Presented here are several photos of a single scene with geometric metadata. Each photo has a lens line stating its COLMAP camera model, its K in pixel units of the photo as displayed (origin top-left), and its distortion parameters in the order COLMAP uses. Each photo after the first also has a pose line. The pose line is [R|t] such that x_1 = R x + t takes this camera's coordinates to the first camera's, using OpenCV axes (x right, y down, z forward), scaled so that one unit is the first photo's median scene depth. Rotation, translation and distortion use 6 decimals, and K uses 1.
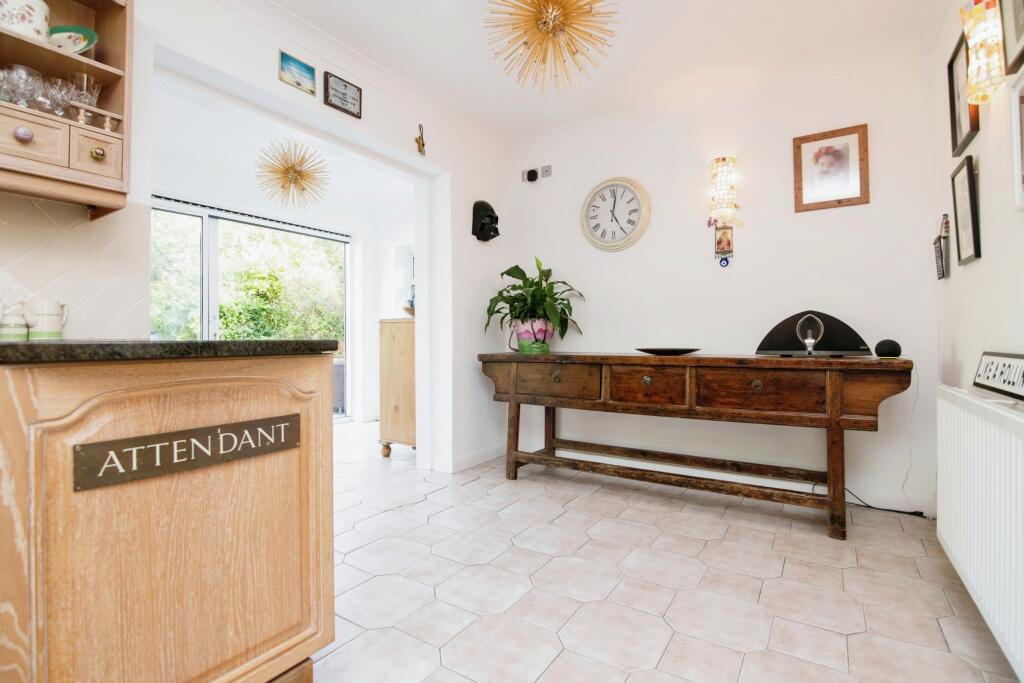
lens RADIAL K [[486.7, 0, 512.5], [0, 486.7, 339.0], [0, 0, 1]] dist [-0.008546, -0.000145]
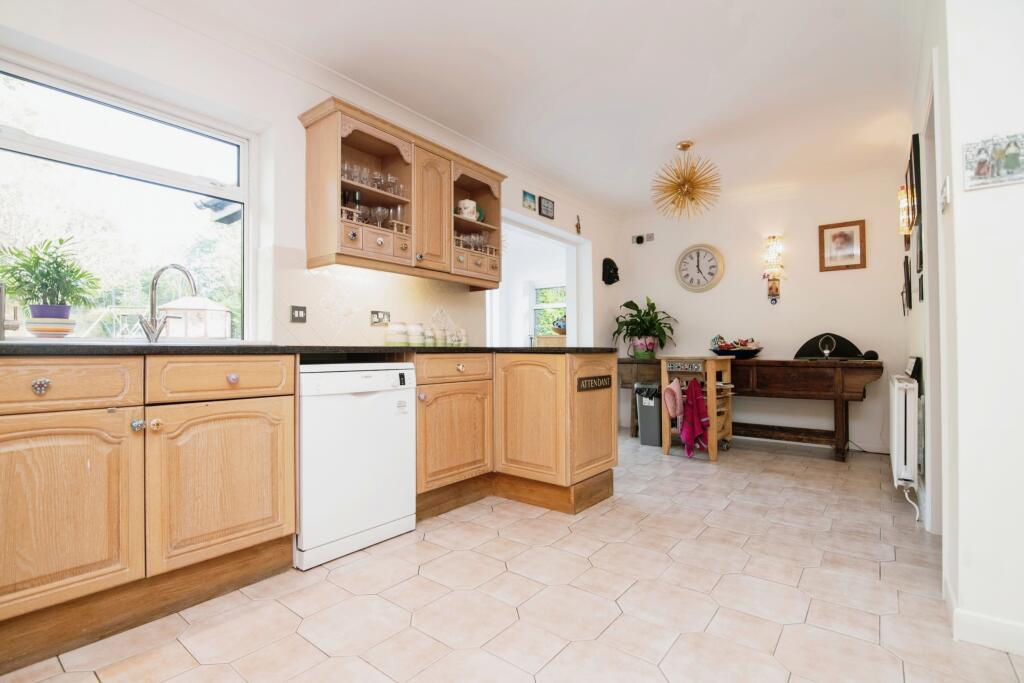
lens RADIAL K [[481.8, 0, 514.1], [0, 481.8, 345.7], [0, 0, 1]] dist [-0.000929, -0.000133]
pose [[0.996844, 0.006832, -0.079086, -0.314097], [-0.007633, 0.999923, -0.009827, 0.008880], [0.079013, 0.010400, 0.996819, -0.700322]]
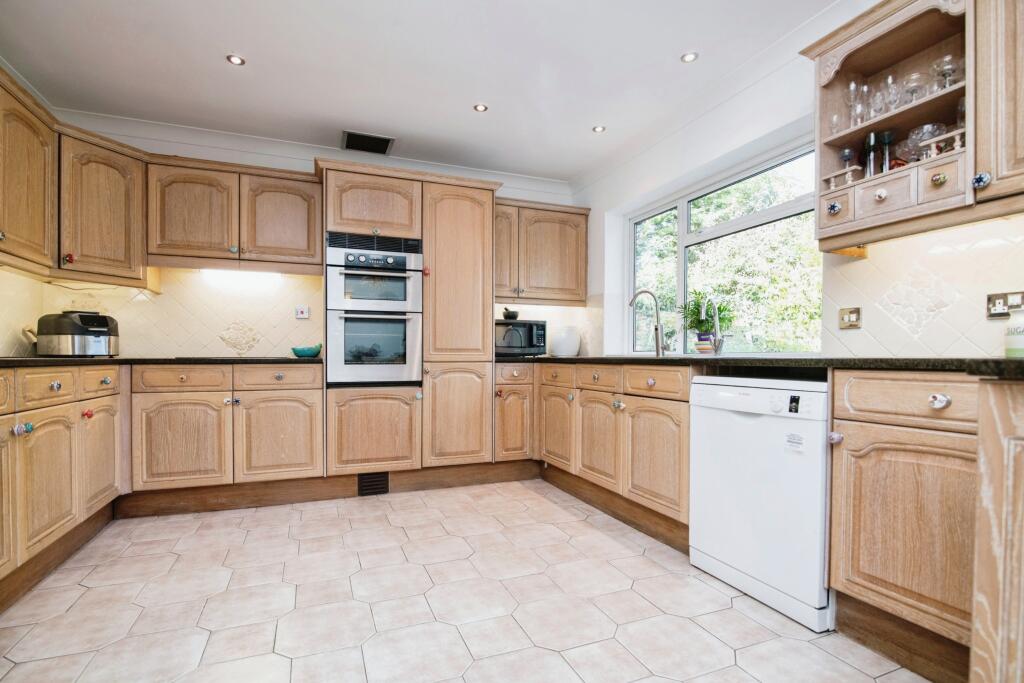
lens RADIAL K [[484.1, 0, 512.8], [0, 484.1, 363.7], [0, 0, 1]] dist [-0.000935, -0.000256]
pose [[-0.563078, 0.015782, -0.826253, 0.146609], [0.003348, 0.999853, 0.016815, -0.001734], [0.826397, 0.006702, -0.563048, 0.229377]]
